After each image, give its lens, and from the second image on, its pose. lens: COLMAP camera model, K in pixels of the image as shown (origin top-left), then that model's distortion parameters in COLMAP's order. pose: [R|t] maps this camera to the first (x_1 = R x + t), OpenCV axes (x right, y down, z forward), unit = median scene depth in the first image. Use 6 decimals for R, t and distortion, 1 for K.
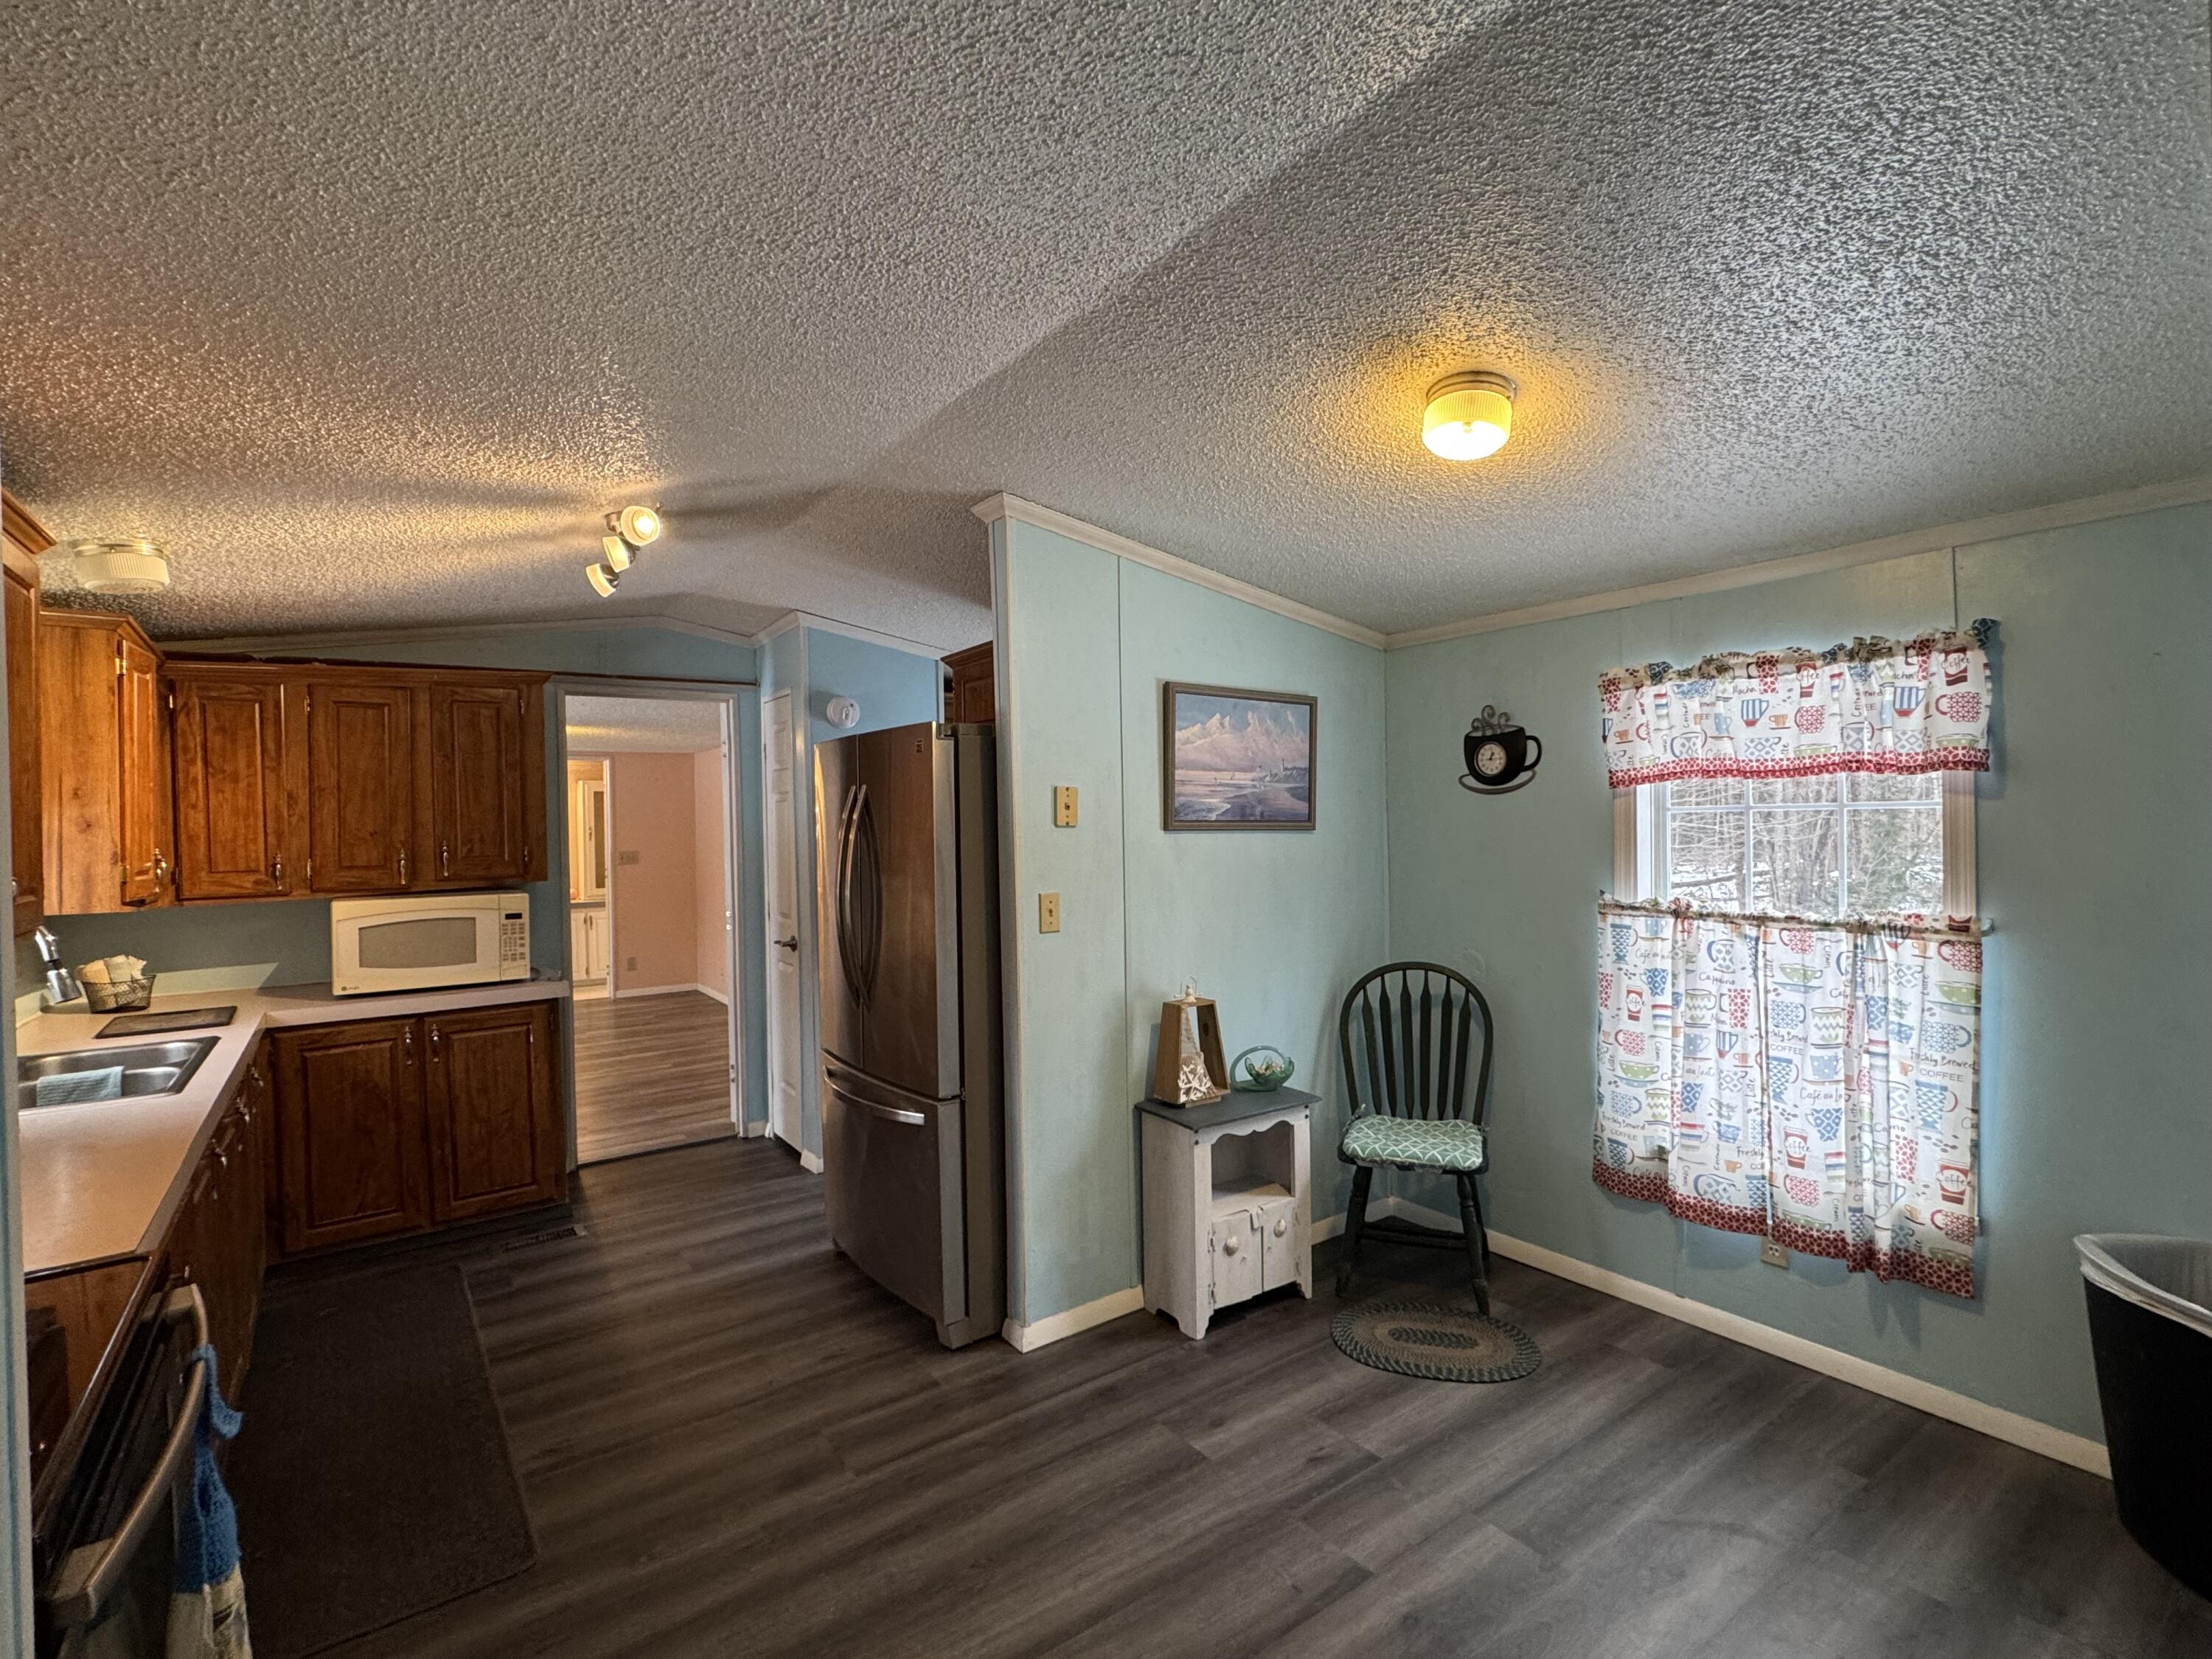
lens RADIAL K [[1028.6, 0, 1105.9], [0, 1028.6, 835.7], [0, 0, 1]] dist [-0.000999, -0.000364]
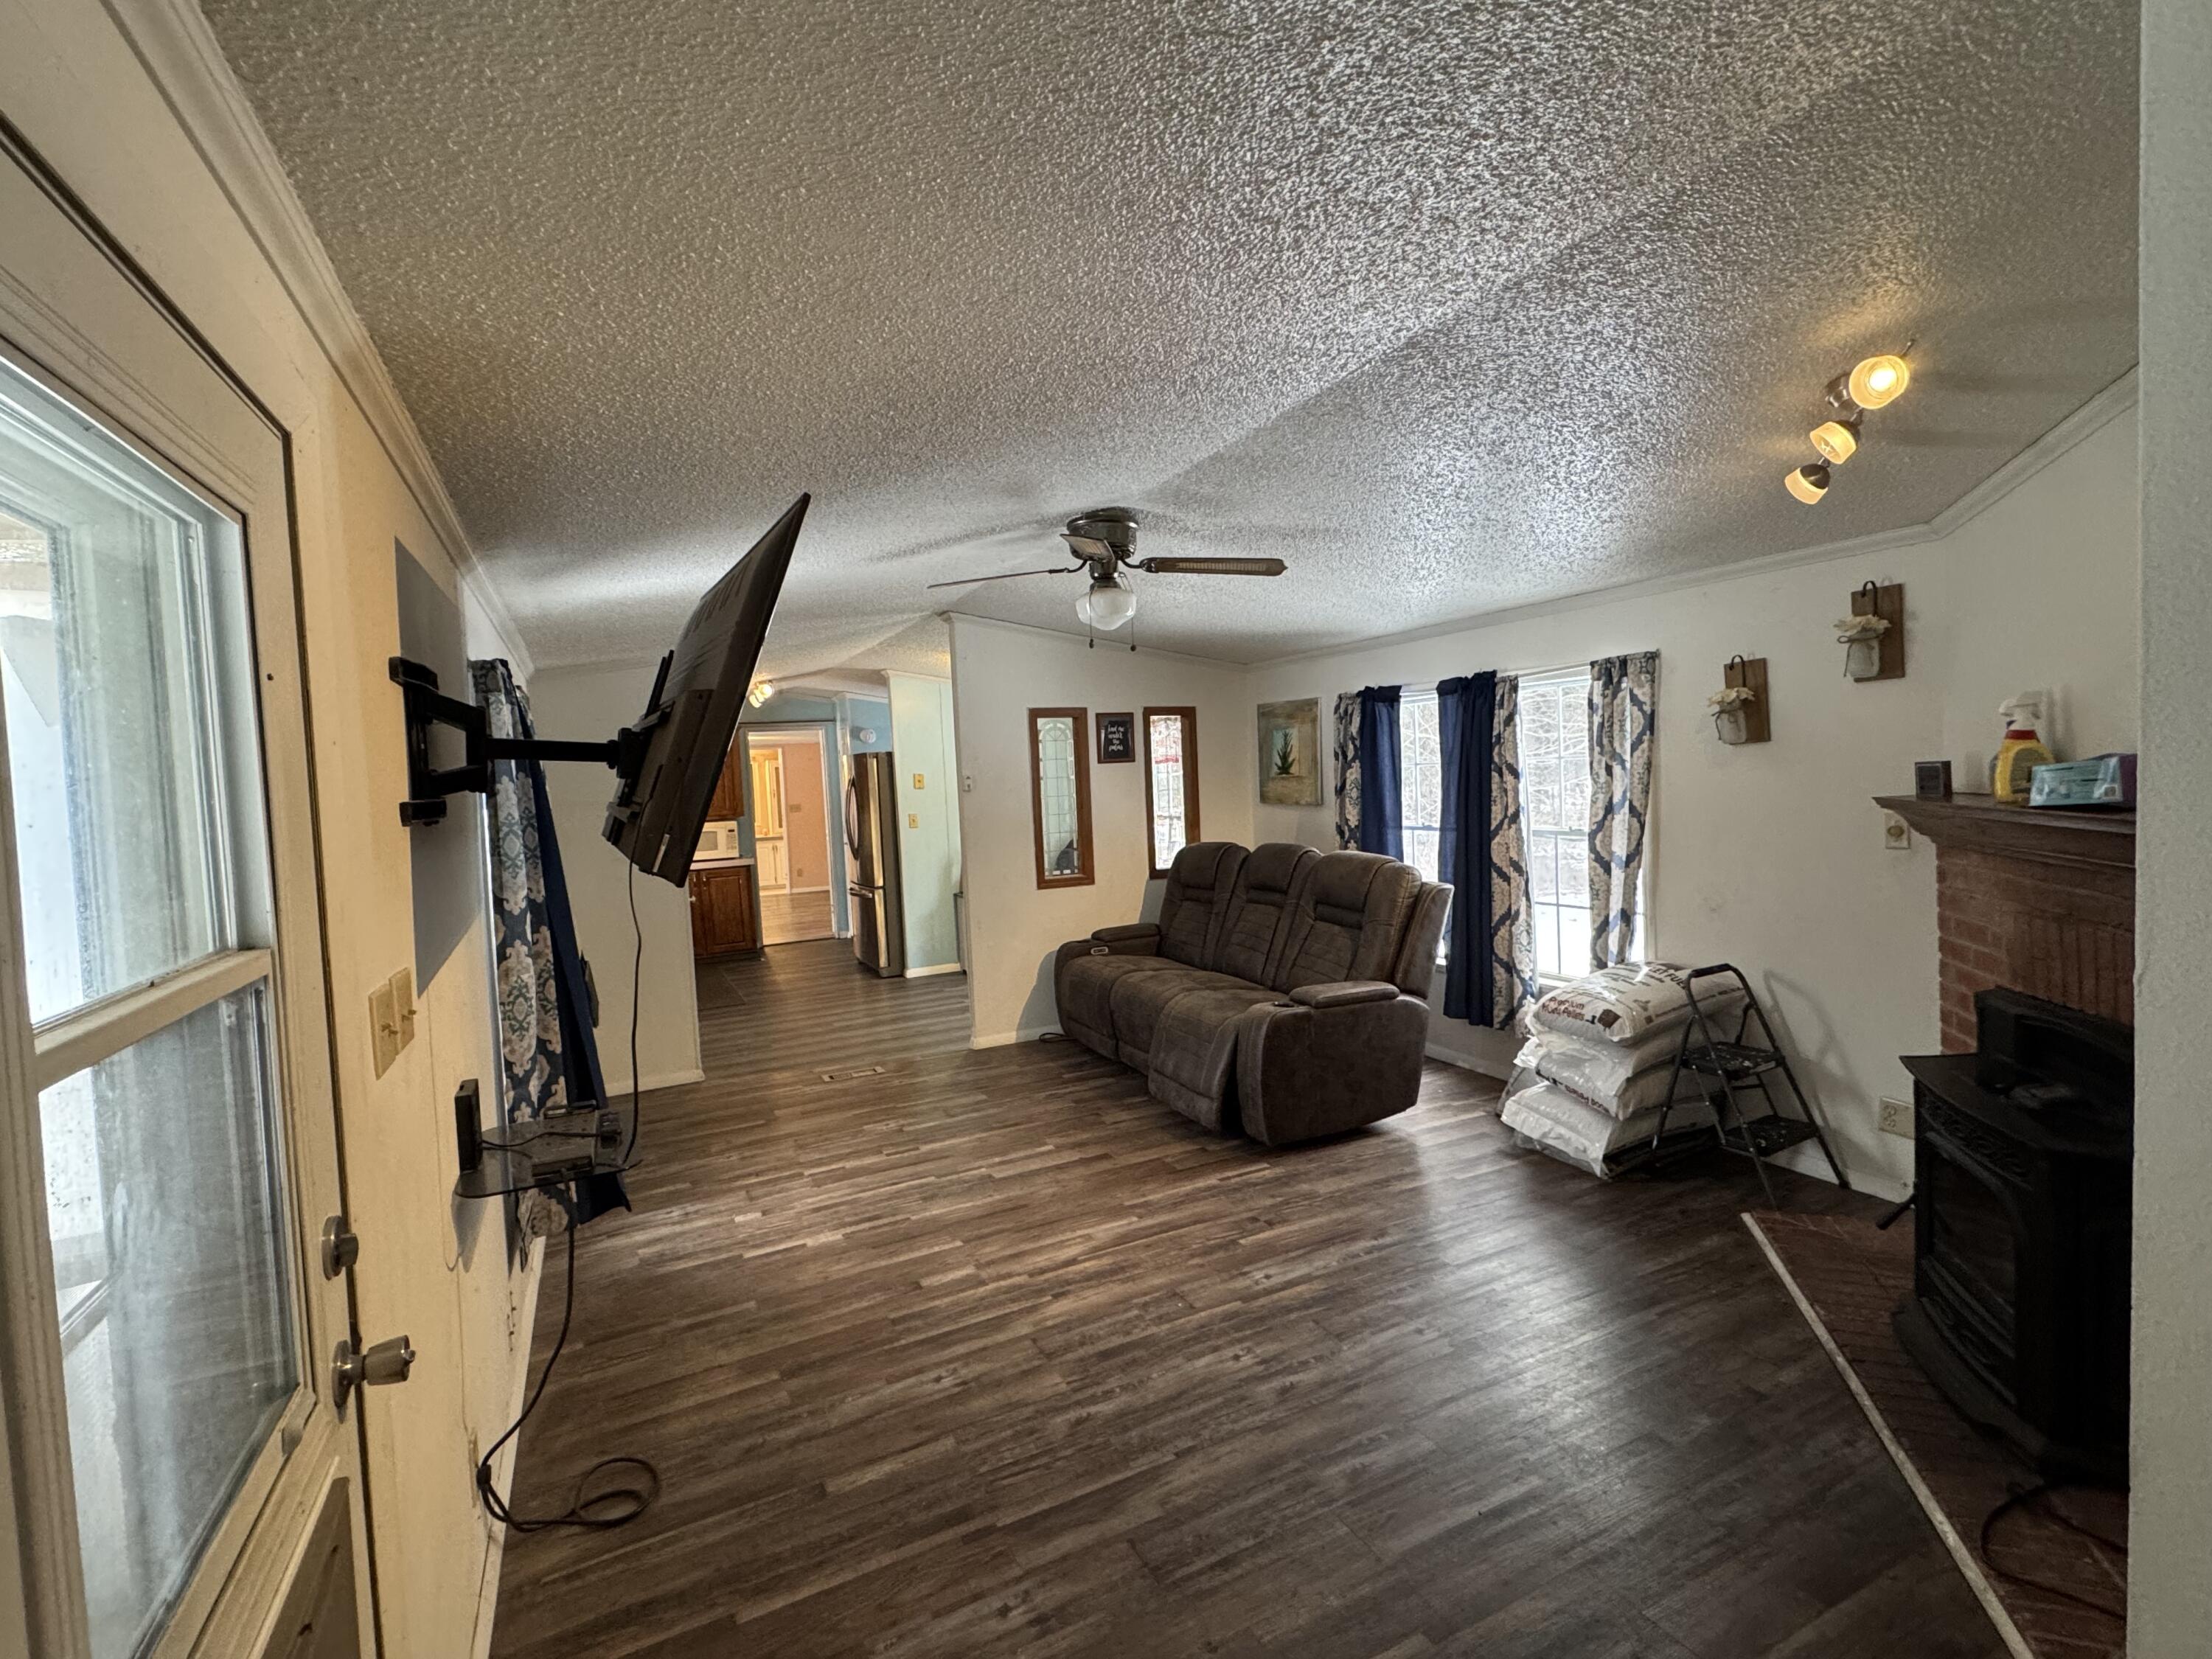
lens RADIAL K [[1028.6, 0, 1102.8], [0, 1028.6, 823.4], [0, 0, 1]] dist [-0.000999, -0.000364]
pose [[0.984600, -0.025530, -0.172949, 0.668030], [0.032956, 0.998648, 0.040202, -0.007449], [0.171689, -0.045283, 0.984110, -1.168534]]
